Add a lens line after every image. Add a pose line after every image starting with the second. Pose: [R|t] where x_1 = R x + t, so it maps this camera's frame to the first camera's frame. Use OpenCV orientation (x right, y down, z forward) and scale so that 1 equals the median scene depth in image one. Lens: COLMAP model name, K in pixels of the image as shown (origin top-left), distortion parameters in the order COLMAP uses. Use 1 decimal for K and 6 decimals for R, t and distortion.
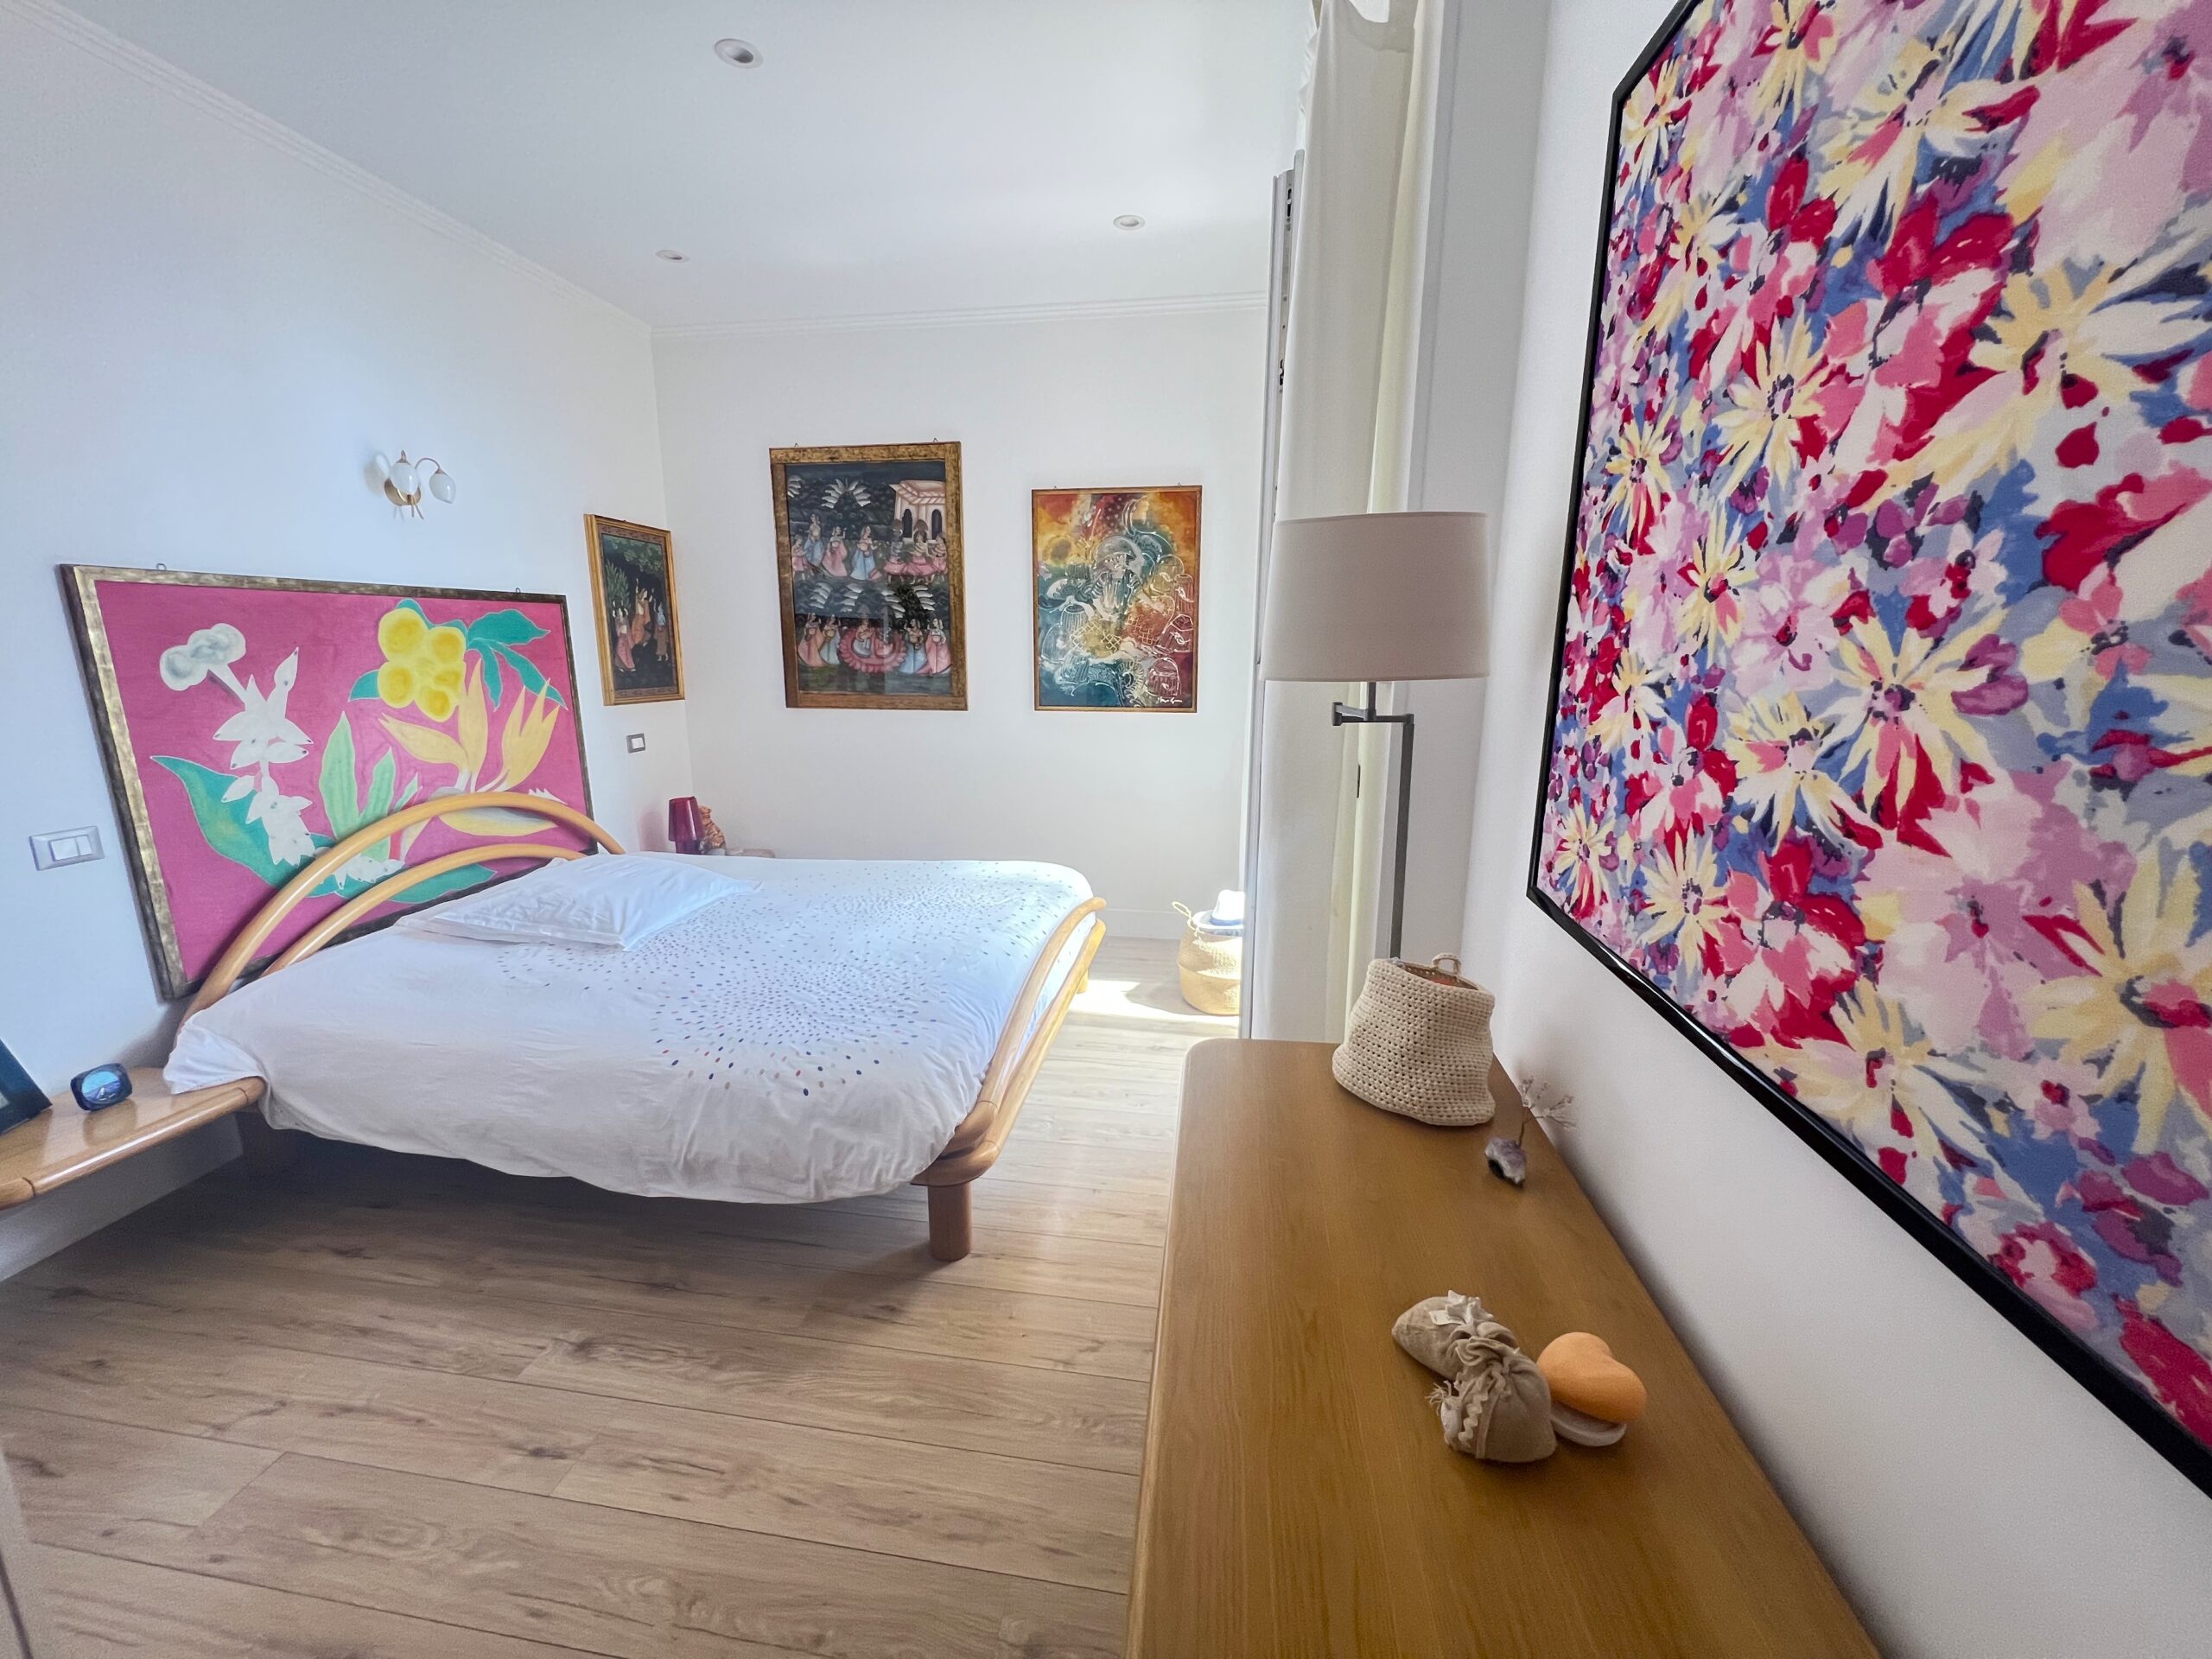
lens RADIAL K [[877.6, 0, 1097.5], [0, 877.6, 828.4], [0, 0, 1]] dist [-0.002792, 0.000142]
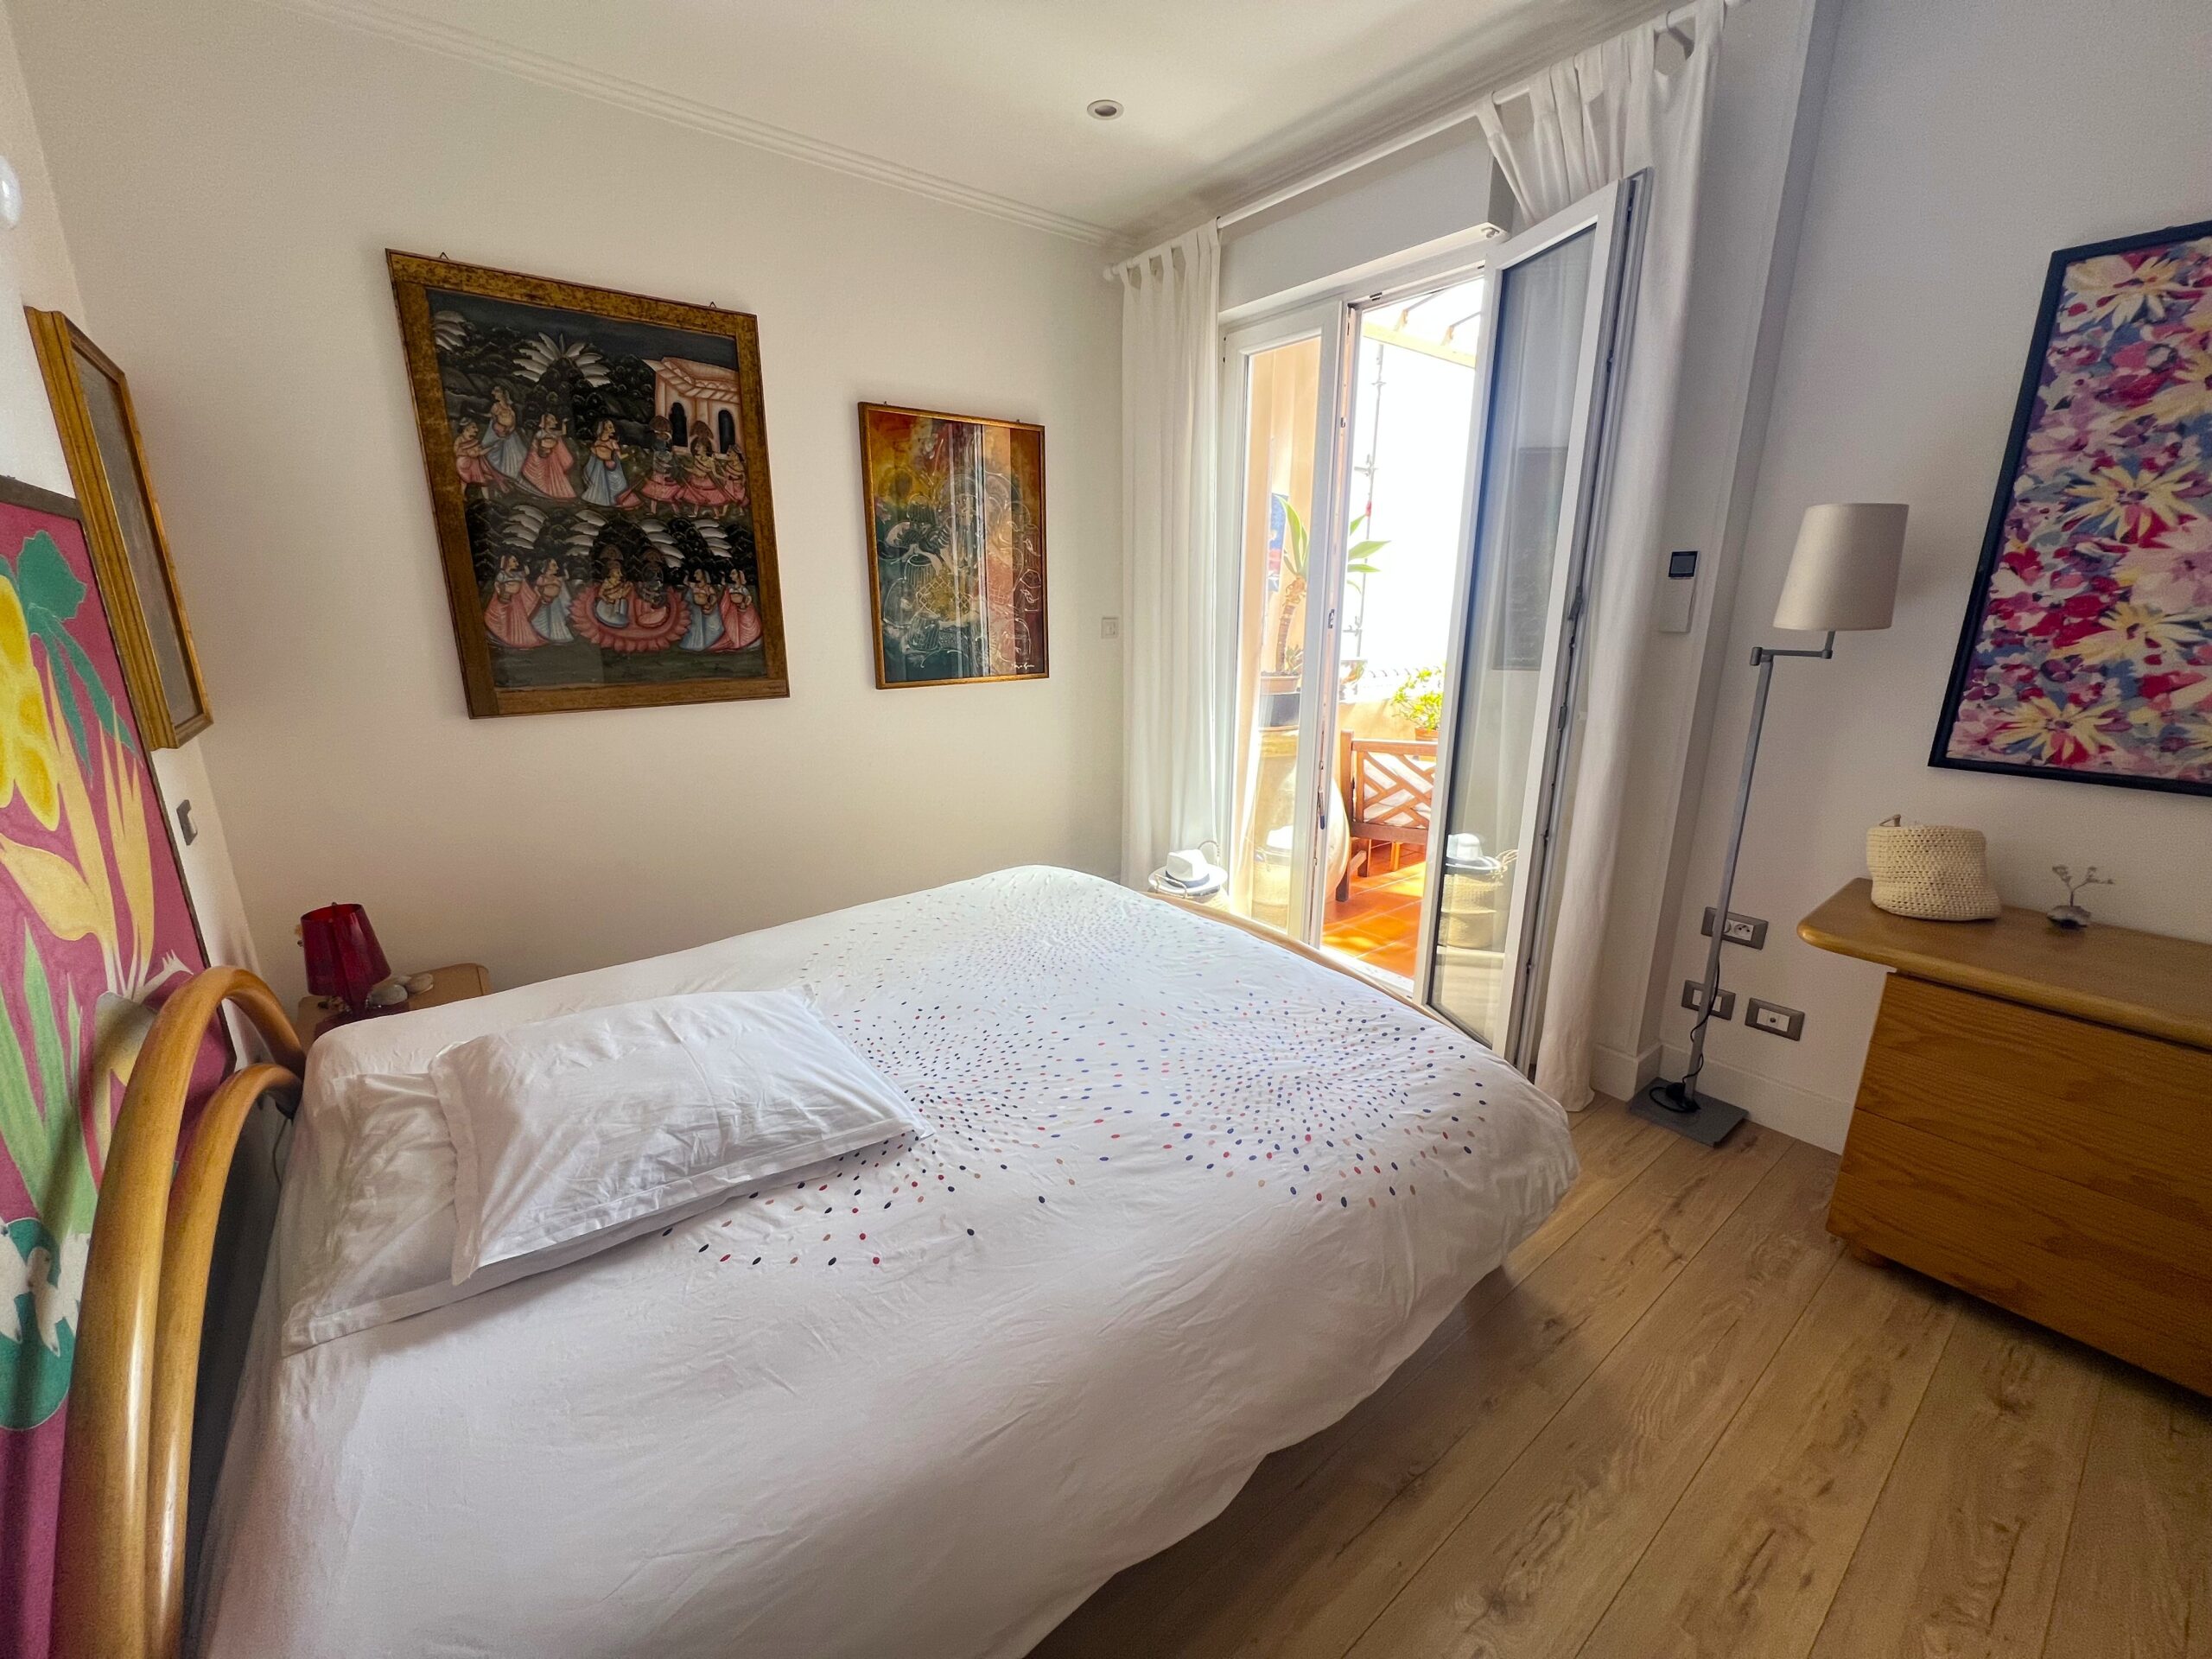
lens RADIAL K [[877.6, 0, 1093.3], [0, 877.6, 829.5], [0, 0, 1]] dist [-0.002792, 0.000142]
pose [[0.687033, -0.190875, 0.701108, -0.548507], [0.156059, 0.981126, 0.114182, -0.074154], [-0.709669, 0.030968, 0.703854, 0.326435]]
